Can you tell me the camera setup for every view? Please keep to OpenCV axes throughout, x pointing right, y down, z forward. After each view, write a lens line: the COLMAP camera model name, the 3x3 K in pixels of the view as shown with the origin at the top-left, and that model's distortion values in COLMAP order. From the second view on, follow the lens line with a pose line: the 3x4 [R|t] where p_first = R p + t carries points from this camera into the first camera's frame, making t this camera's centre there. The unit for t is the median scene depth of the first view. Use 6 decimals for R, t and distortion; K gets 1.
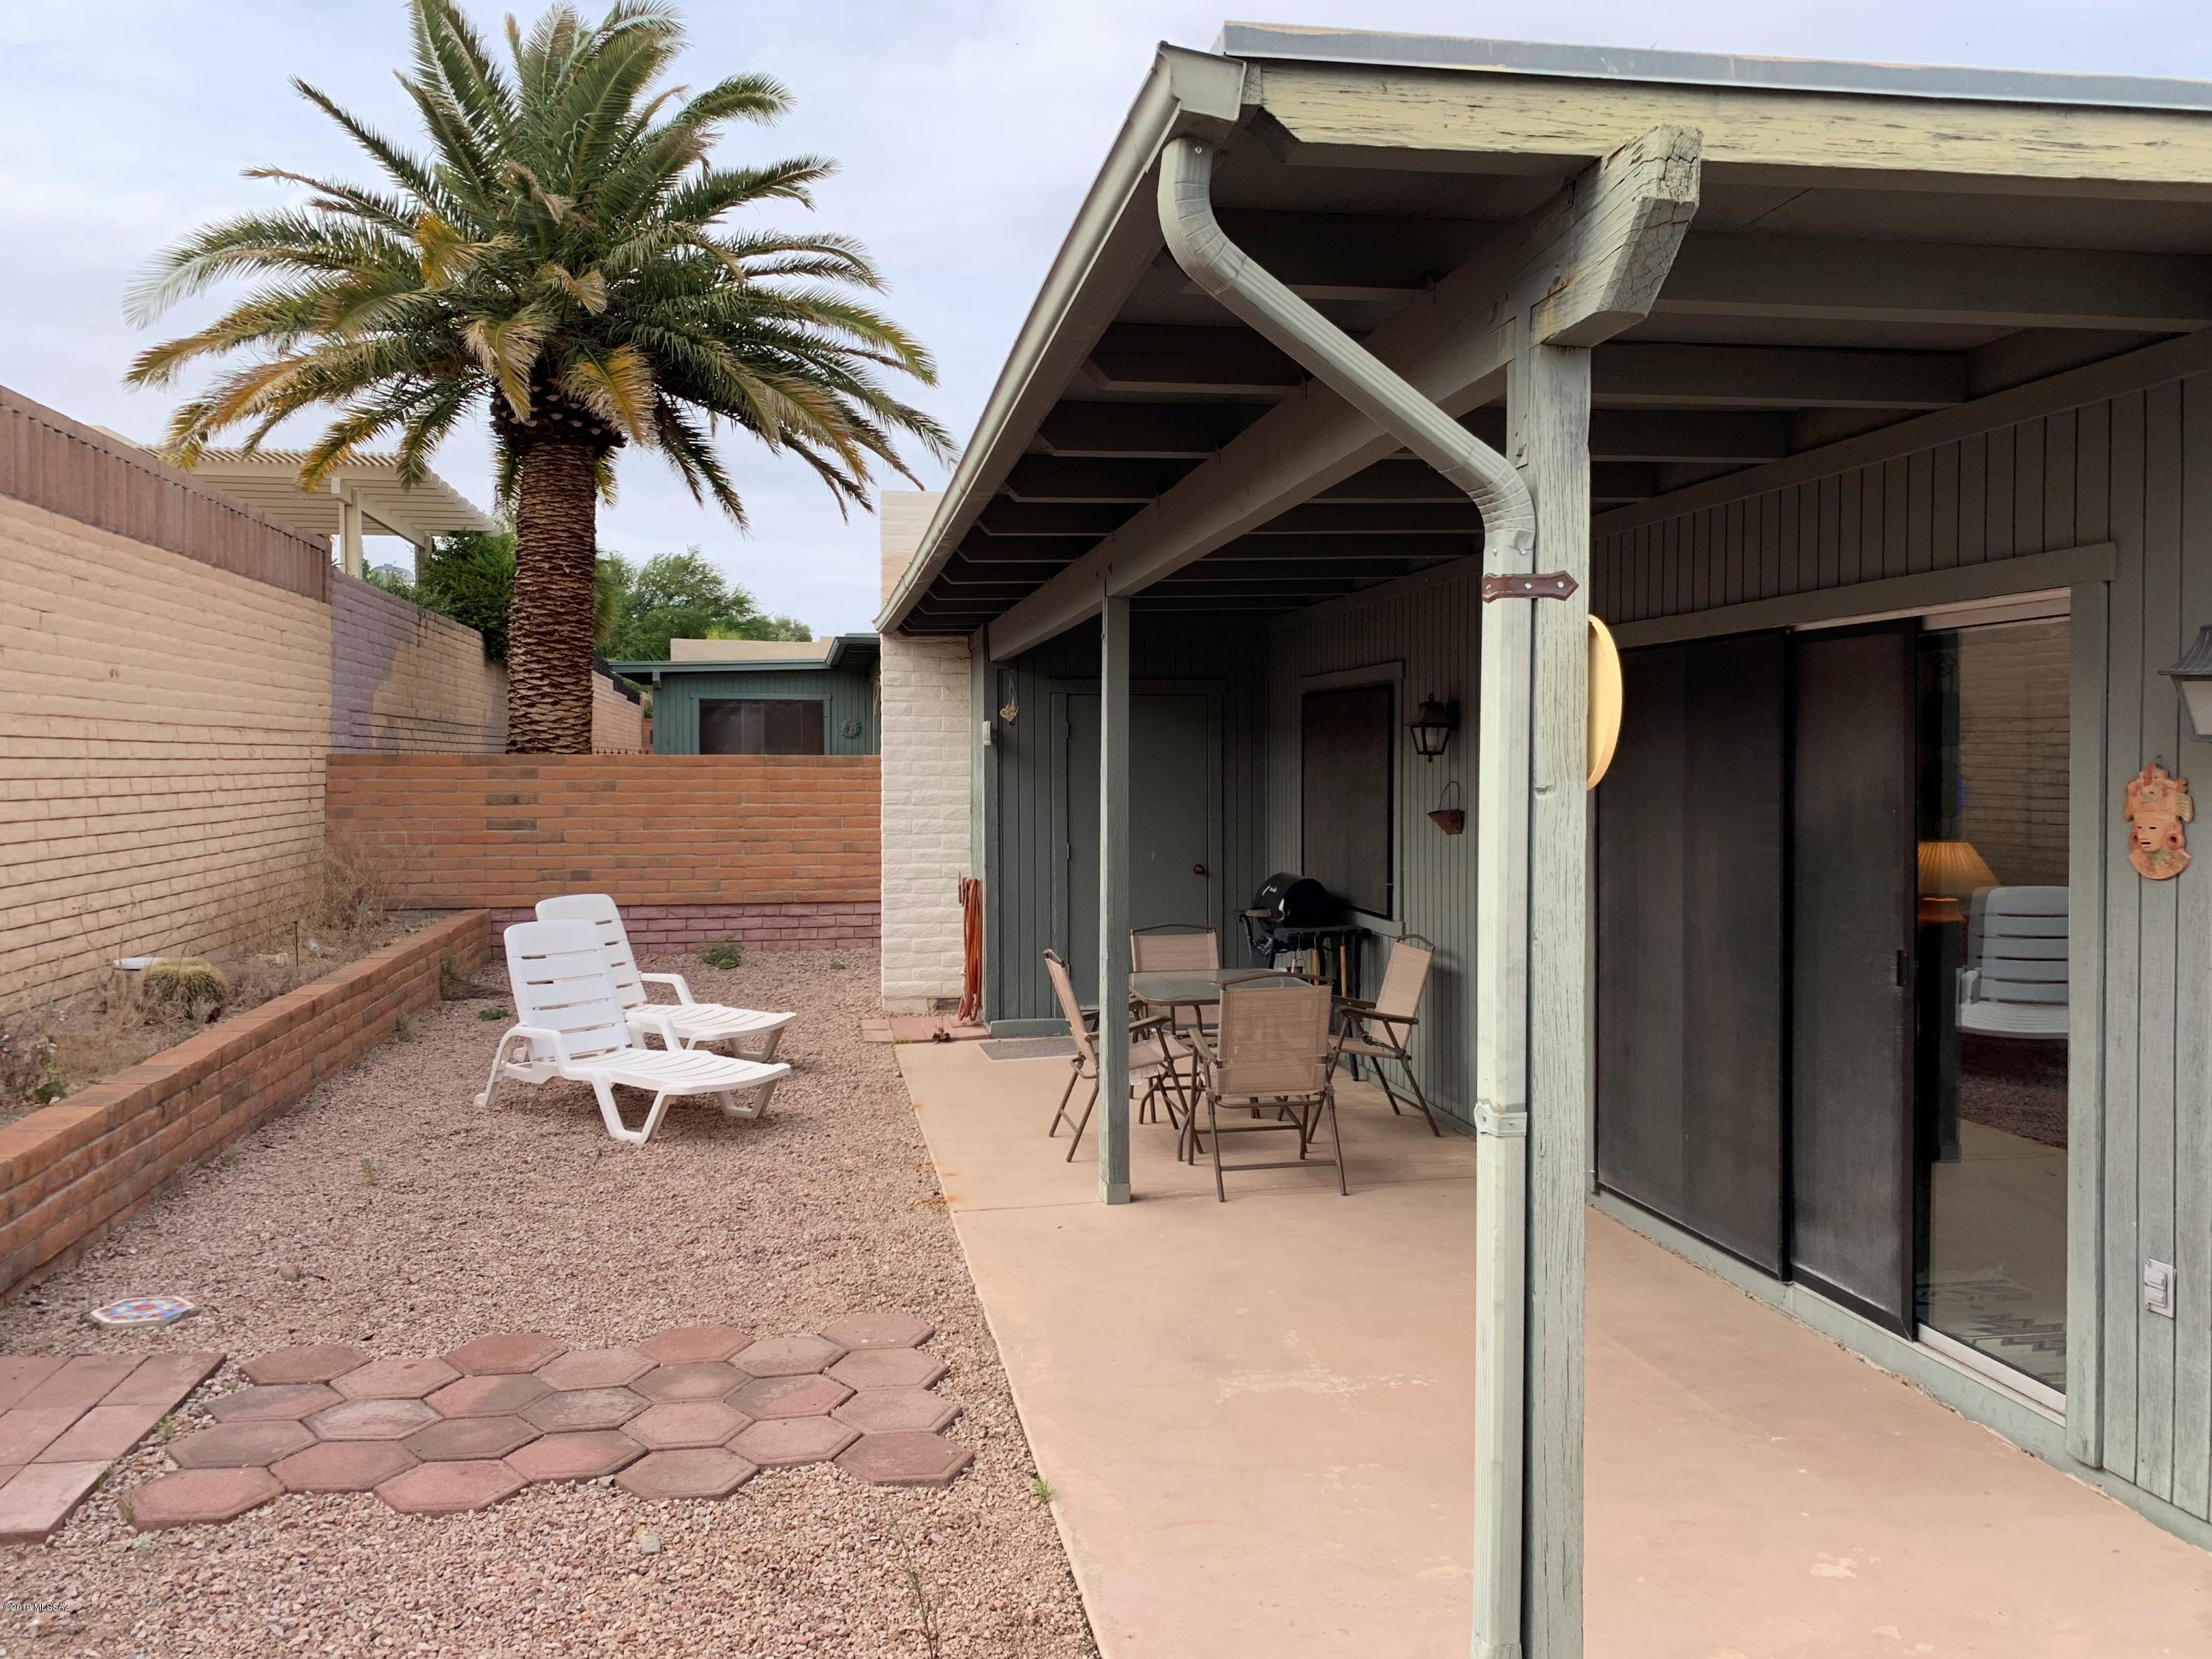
lens RADIAL K [[1679.5, 0, 1125.0], [0, 1679.5, 812.4], [0, 0, 1]] dist [0.039630, -0.046574]
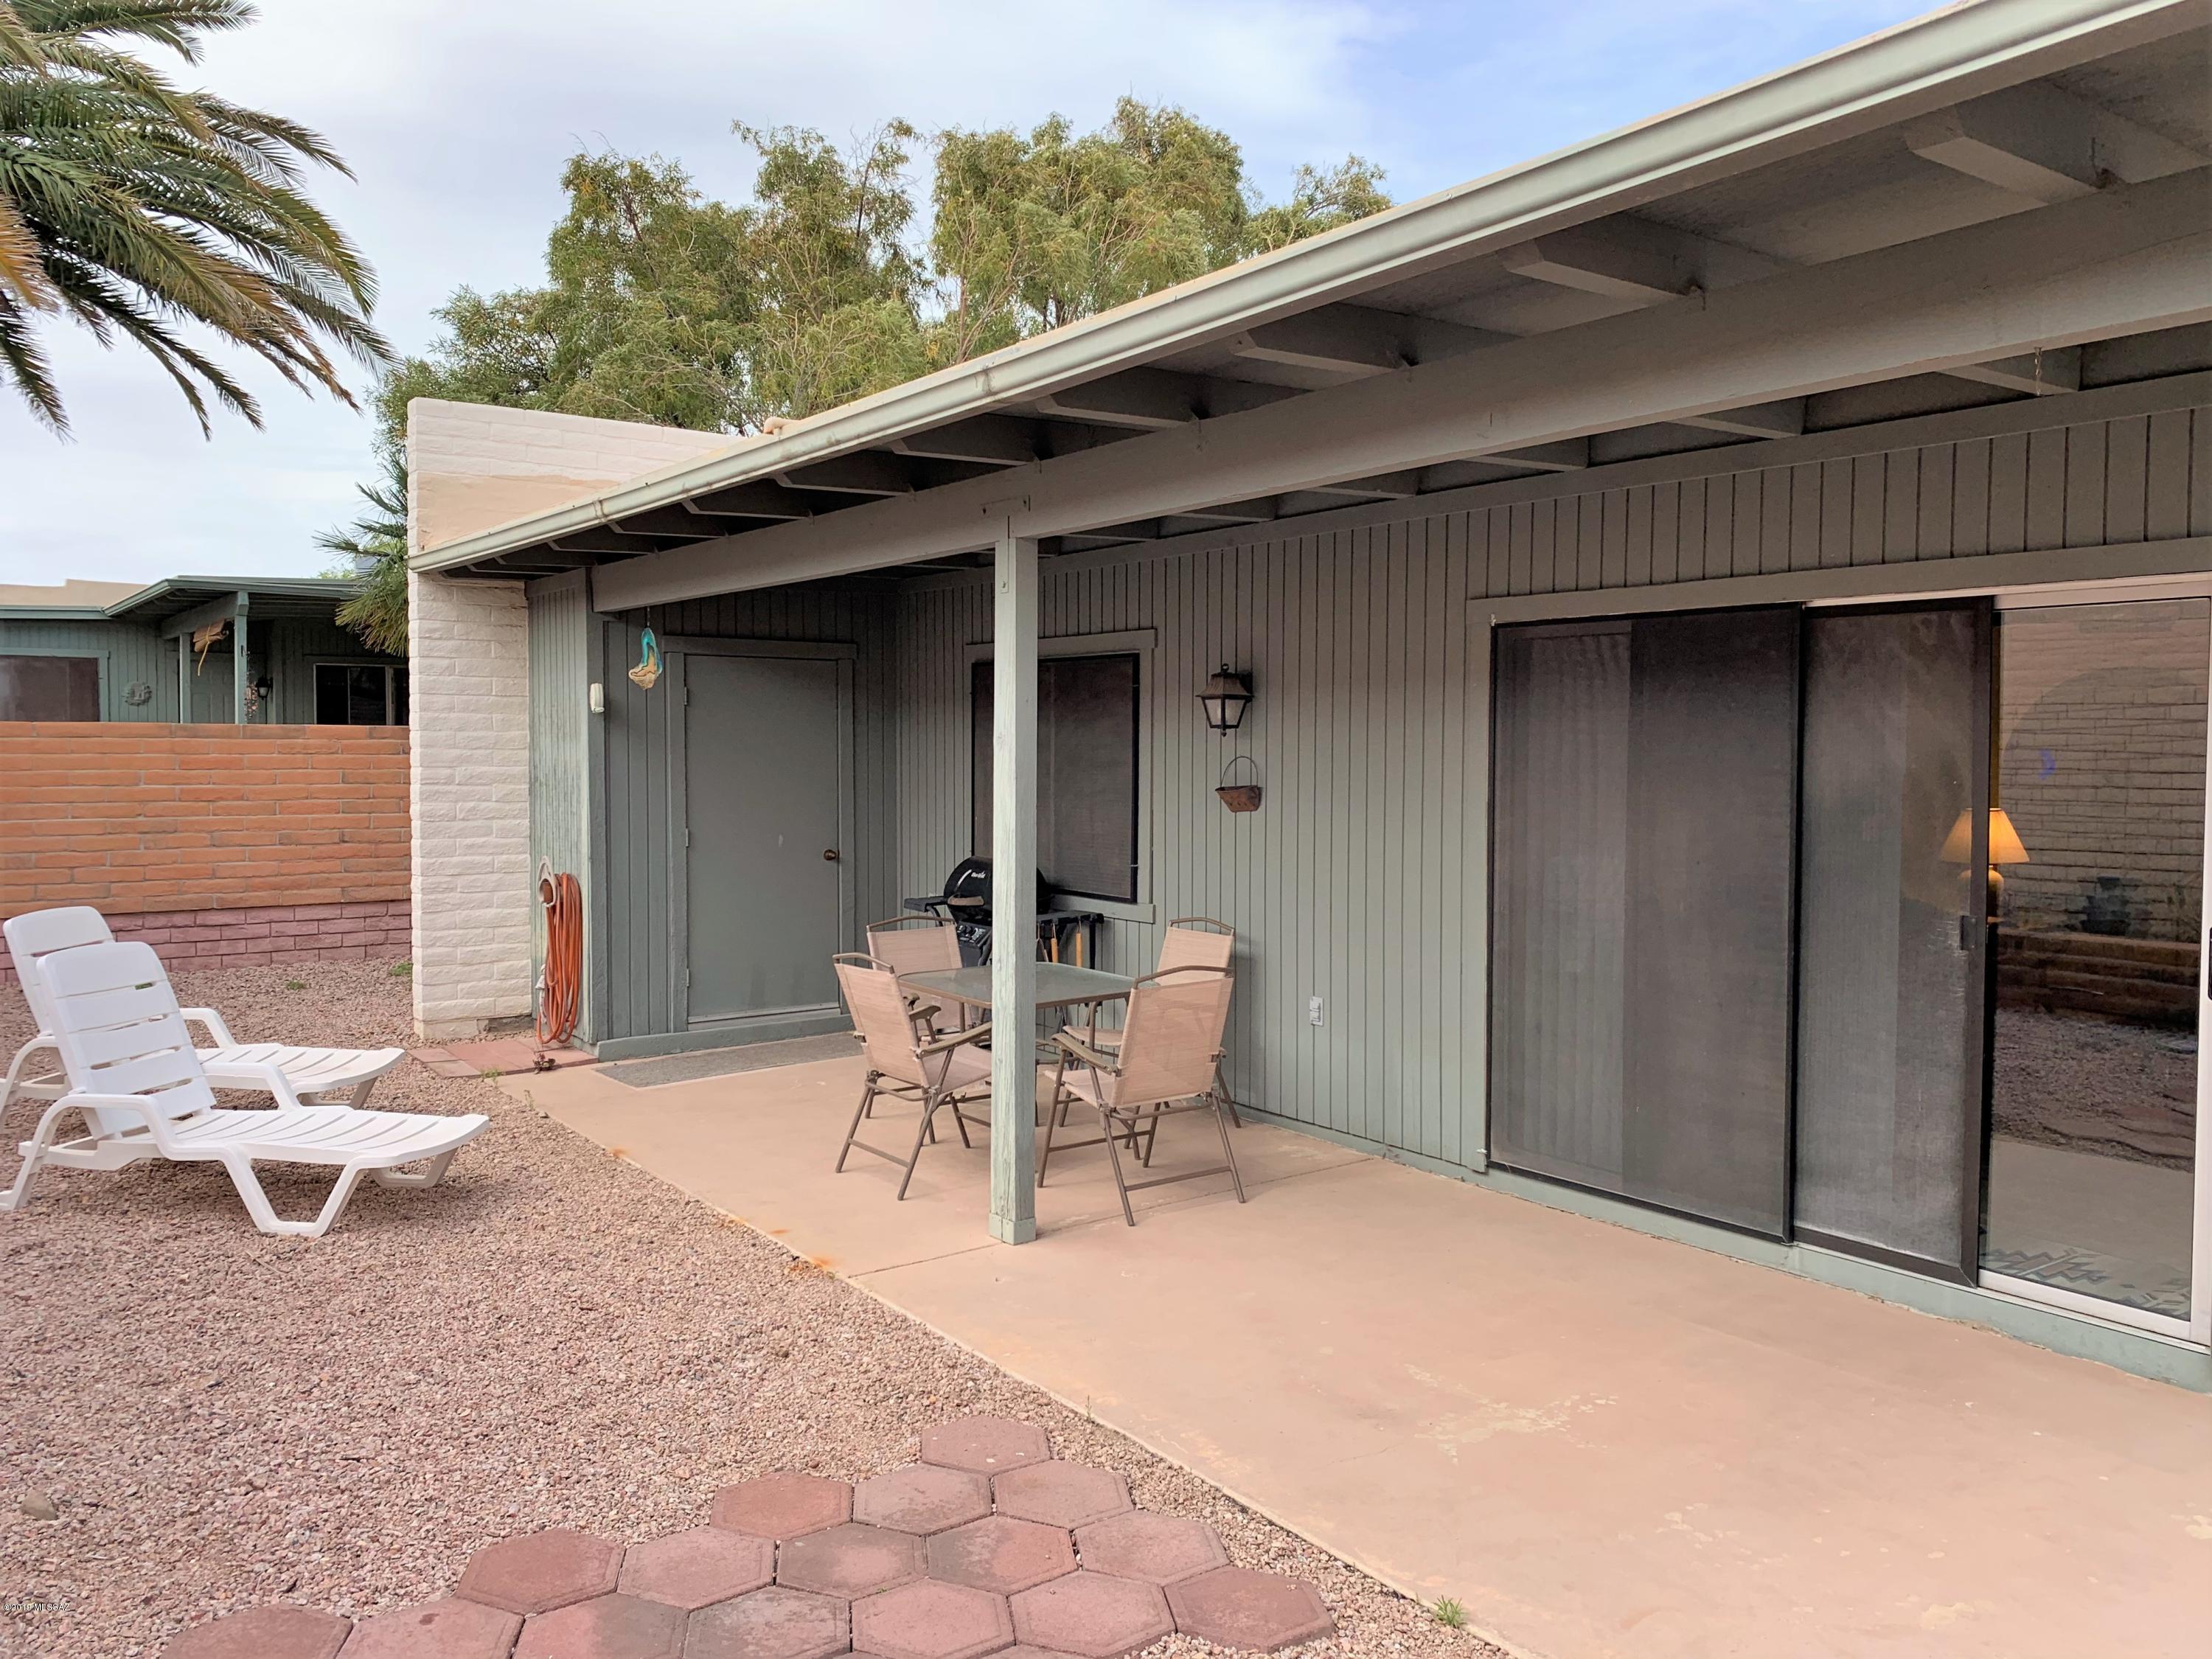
lens RADIAL K [[1679.5, 0, 1114.5], [0, 1679.5, 808.5], [0, 0, 1]] dist [0.039630, -0.046574]
pose [[0.902362, -0.008508, 0.430896, -0.331197], [0.005206, 0.999947, 0.008841, 0.002714], [-0.430949, -0.005735, 0.902358, 0.203019]]
